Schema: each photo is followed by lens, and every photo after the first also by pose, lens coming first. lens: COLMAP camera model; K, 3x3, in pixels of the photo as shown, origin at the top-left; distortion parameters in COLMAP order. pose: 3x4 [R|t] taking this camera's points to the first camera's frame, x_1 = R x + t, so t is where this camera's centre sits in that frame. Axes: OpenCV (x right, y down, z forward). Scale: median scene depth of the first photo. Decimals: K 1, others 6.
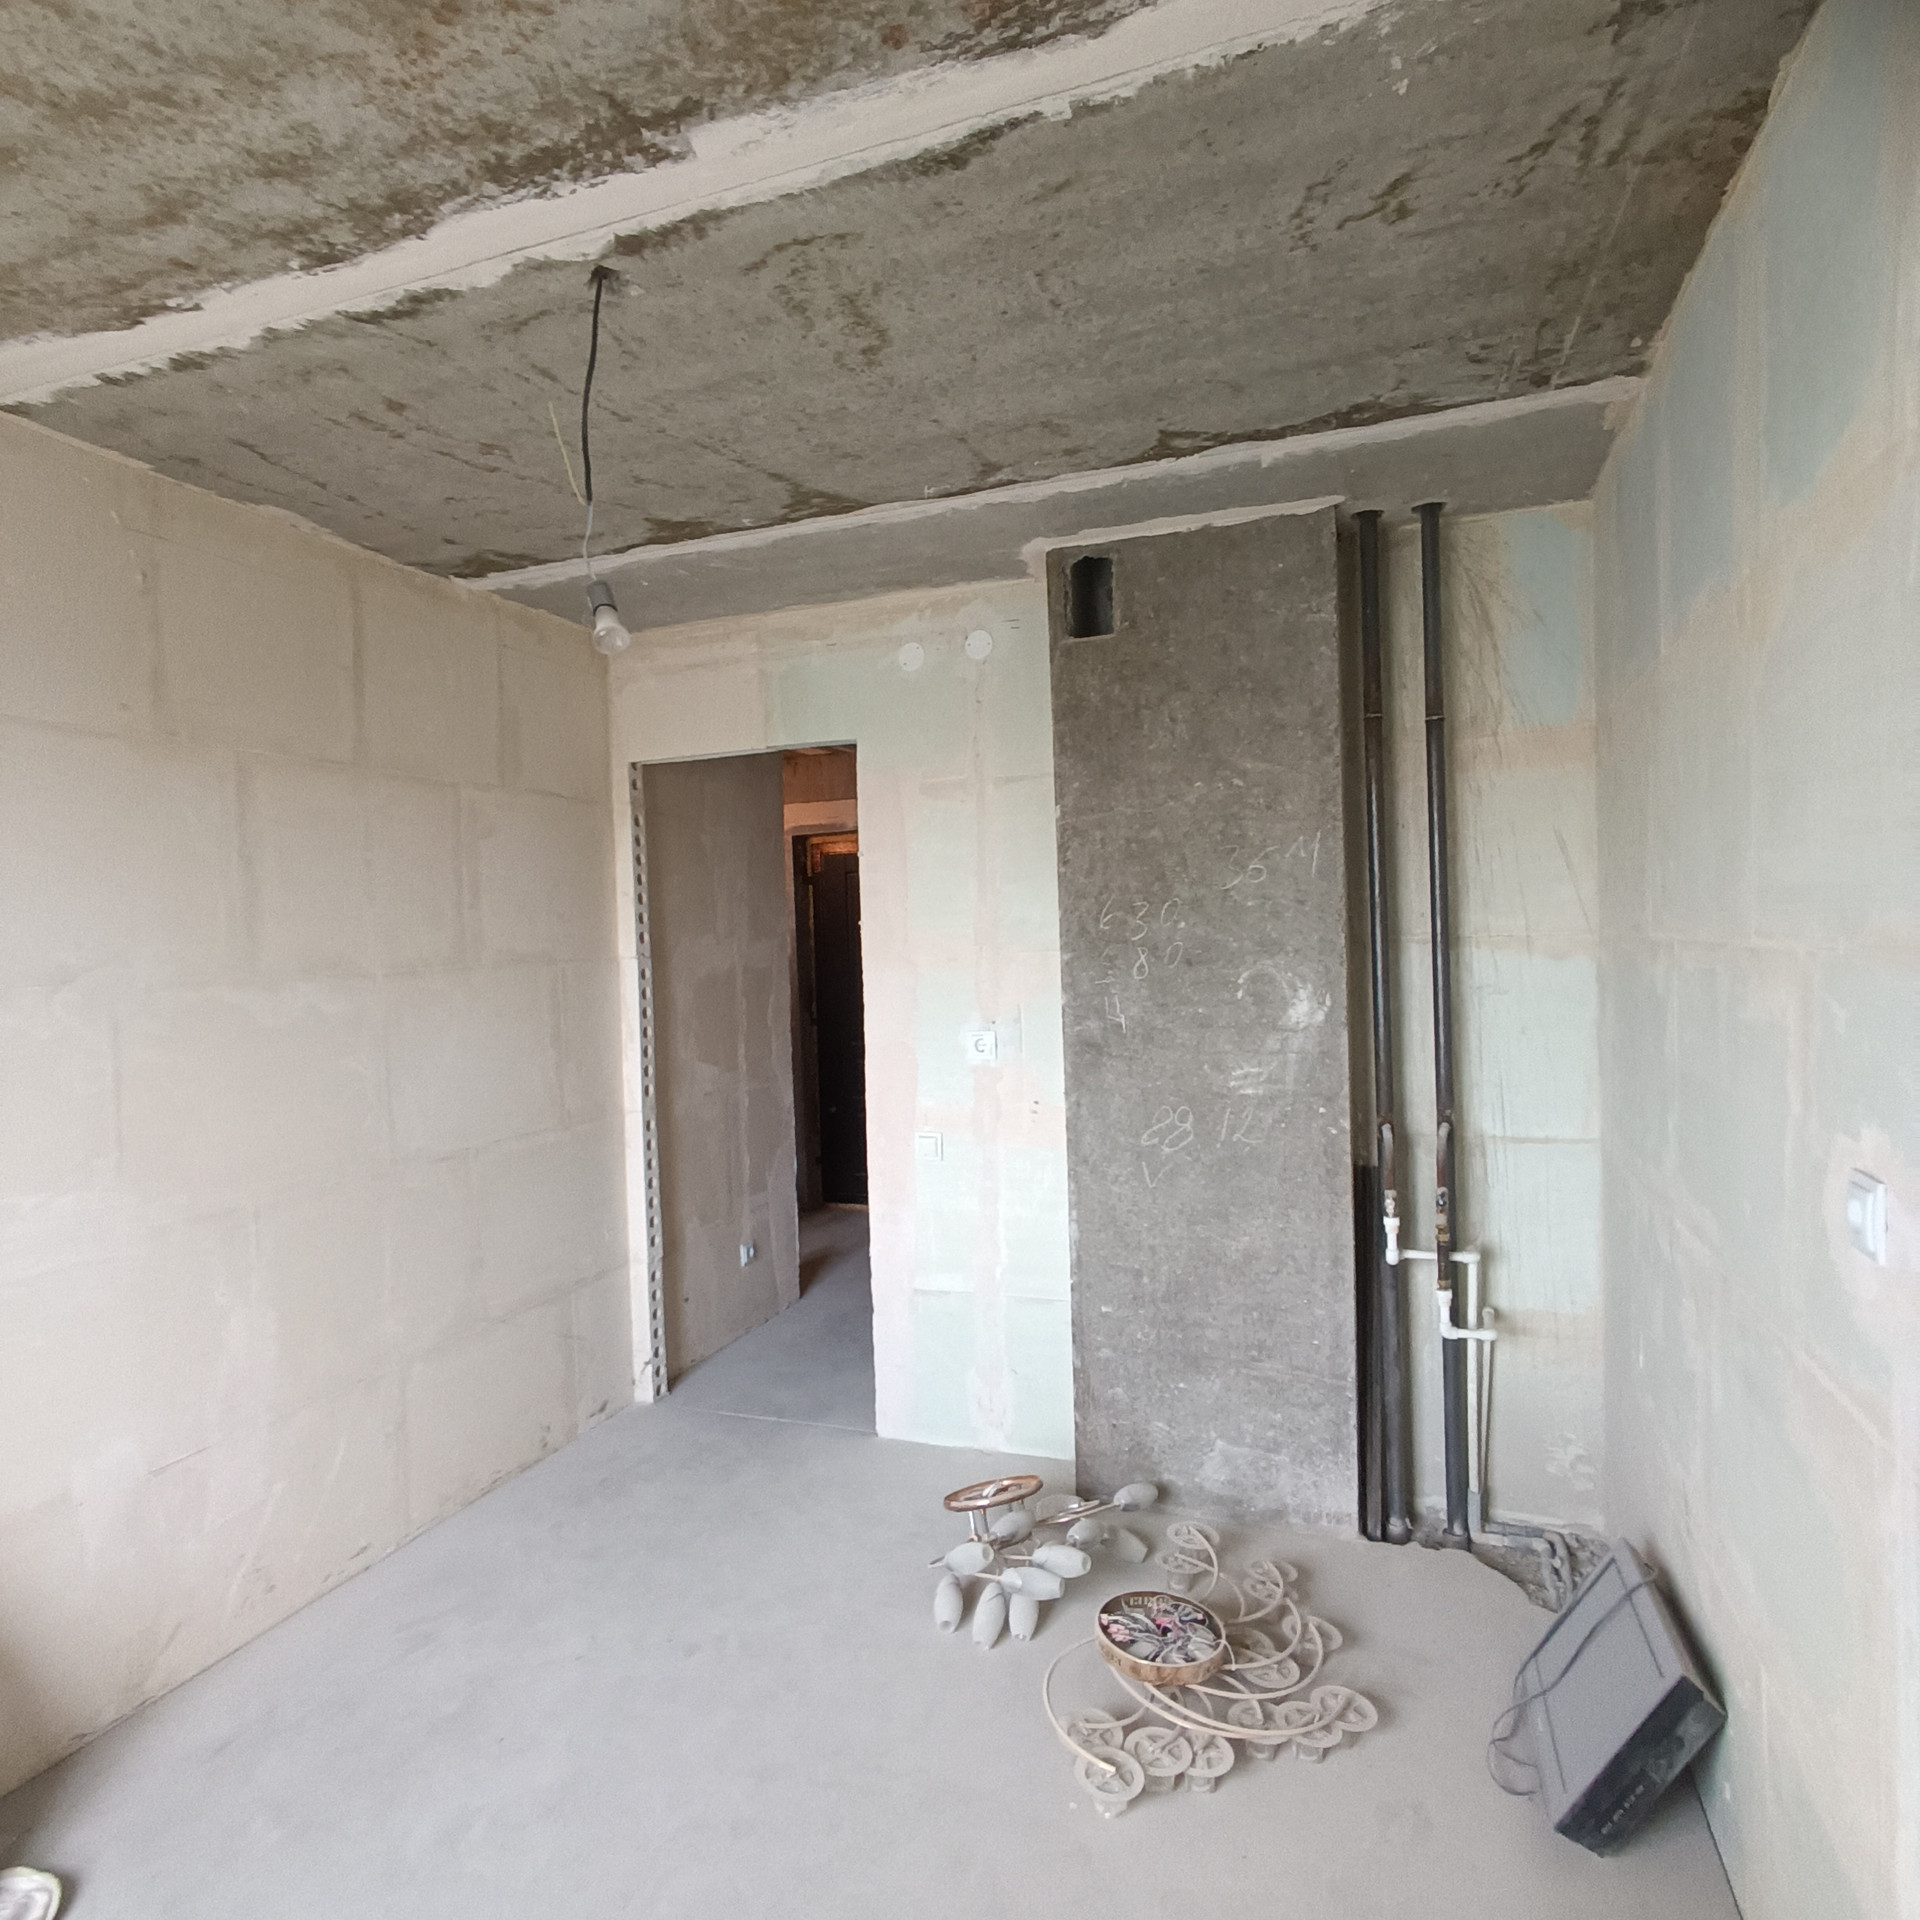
lens RADIAL K [[1169.2, 0, 949.0], [0, 1169.2, 961.2], [0, 0, 1]] dist [-0.031690, 0.035418]
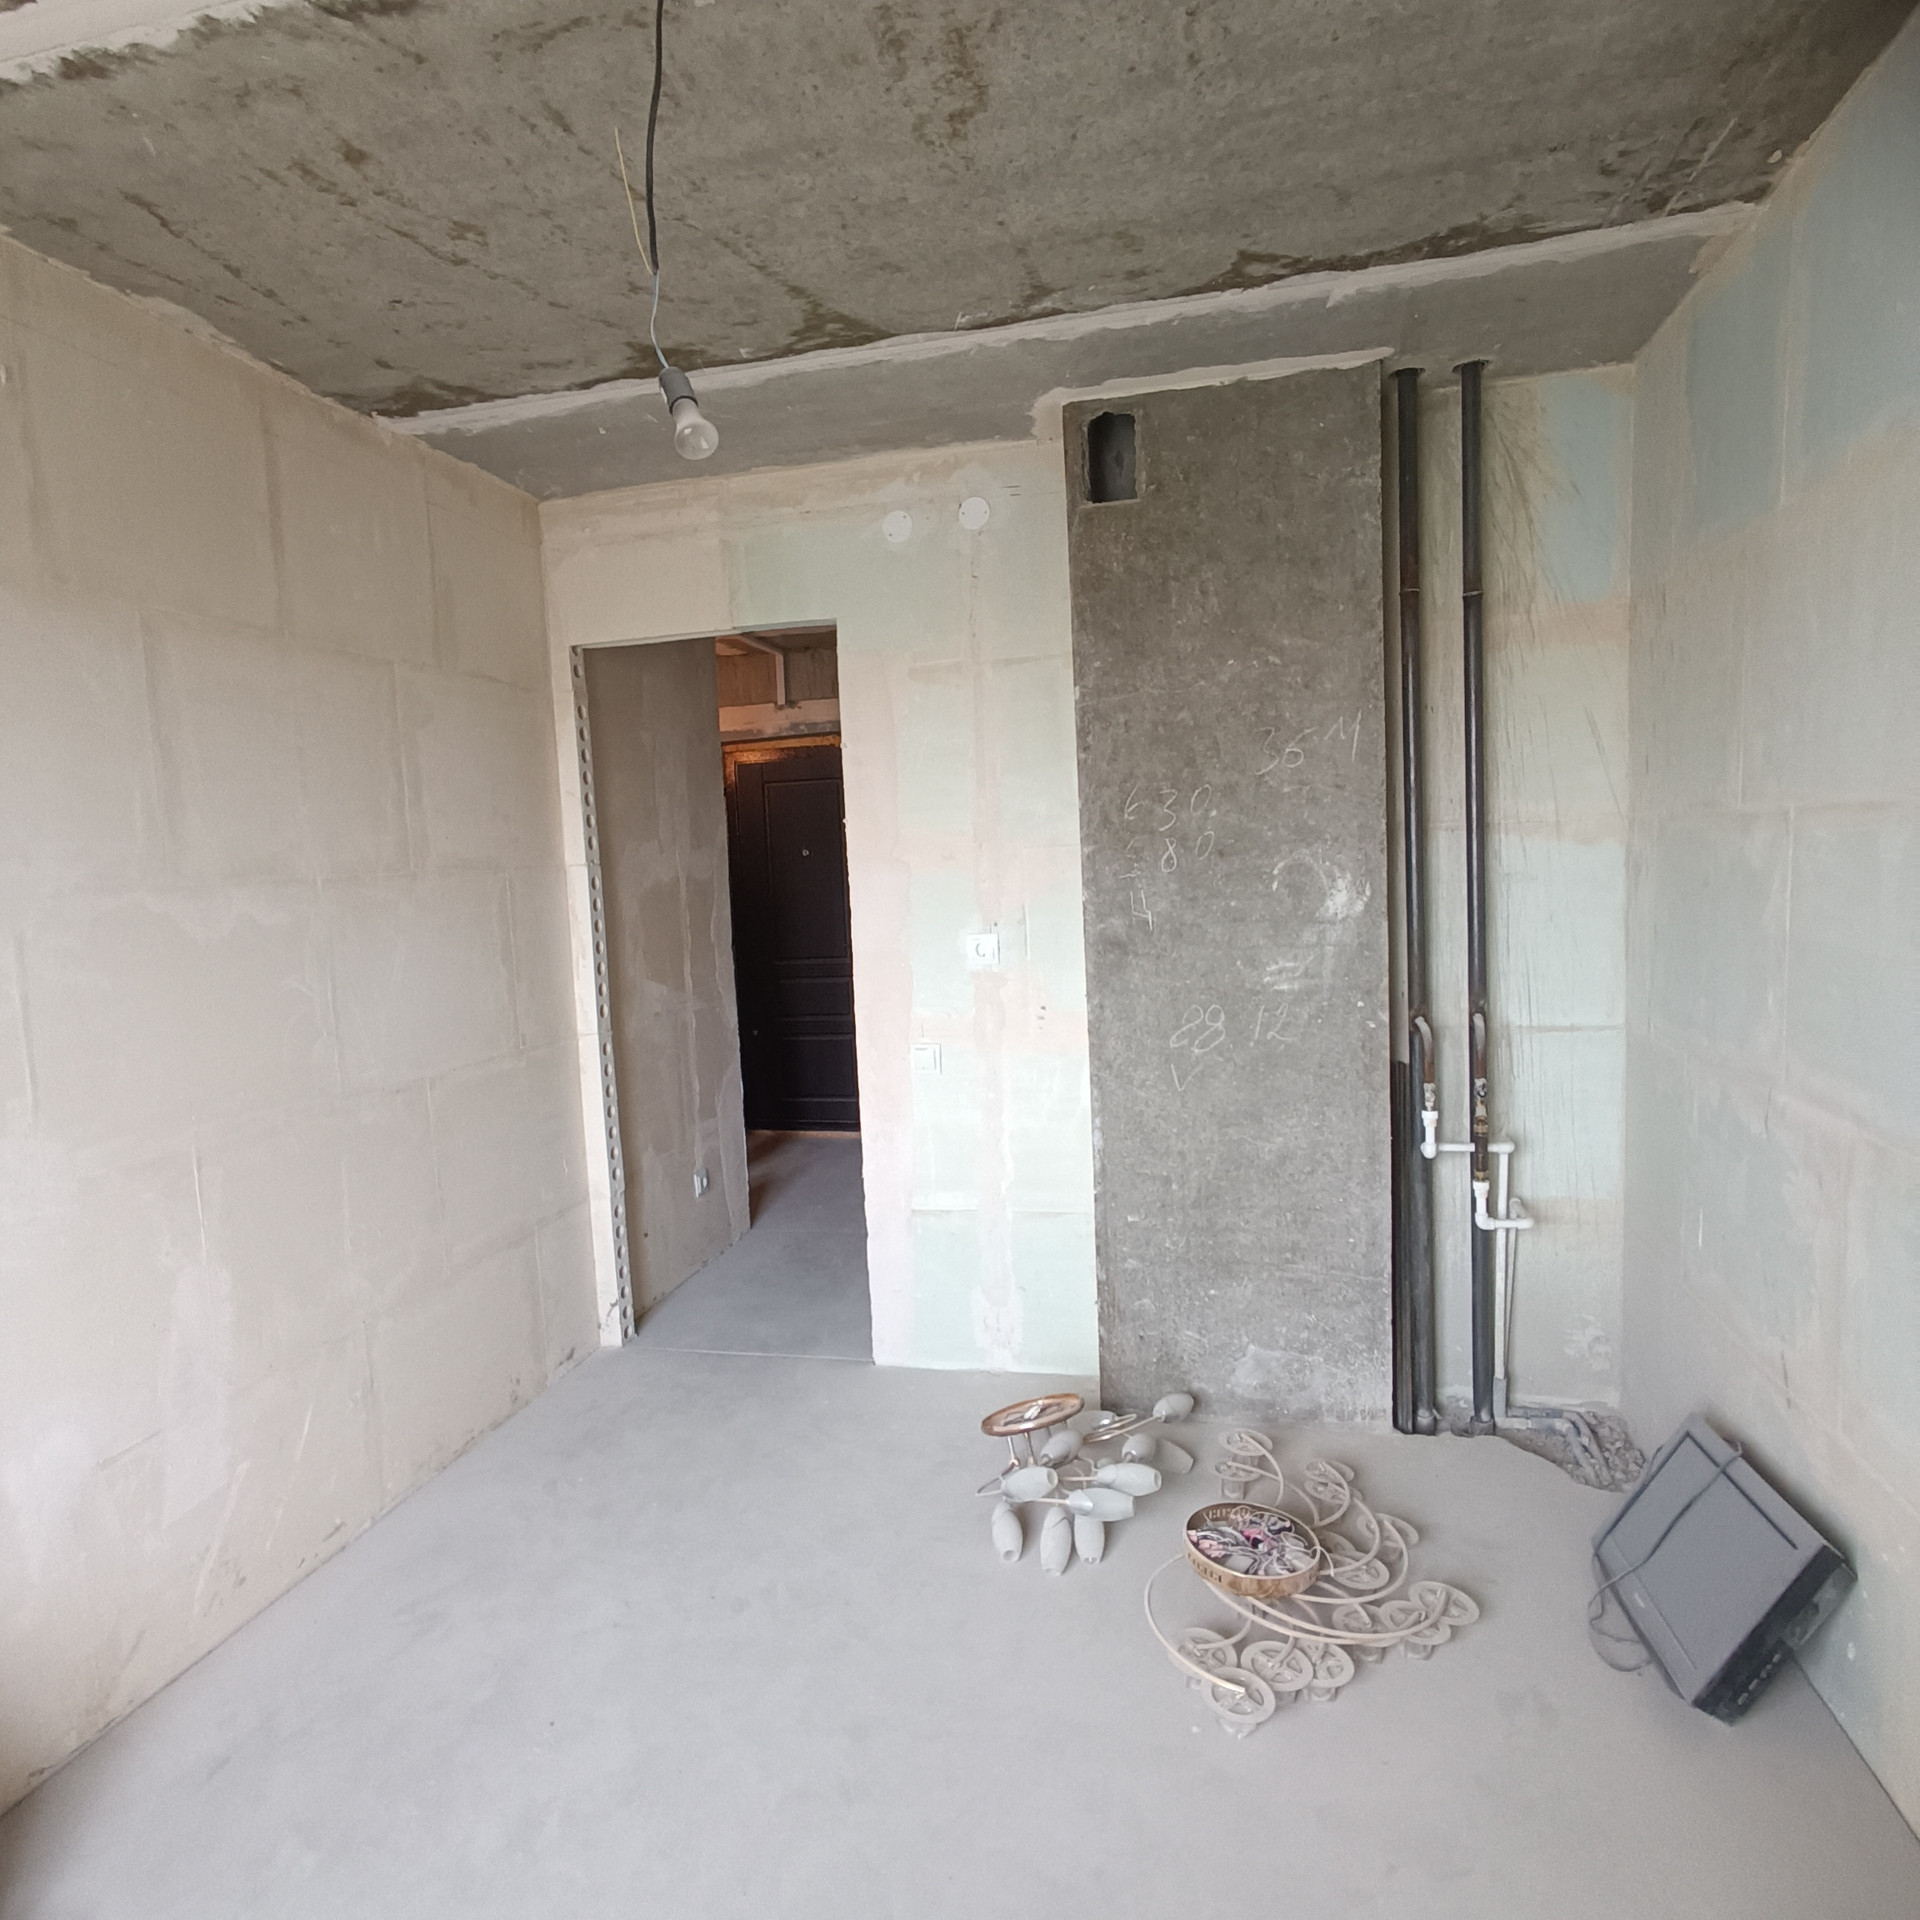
lens RADIAL K [[1169.2, 0, 944.2], [0, 1169.2, 963.0], [0, 0, 1]] dist [-0.031690, 0.035418]
pose [[0.992109, -0.024849, 0.122889, -0.139790], [0.017122, 0.997833, 0.063538, 0.026588], [-0.124201, -0.060932, 0.990384, 0.087229]]
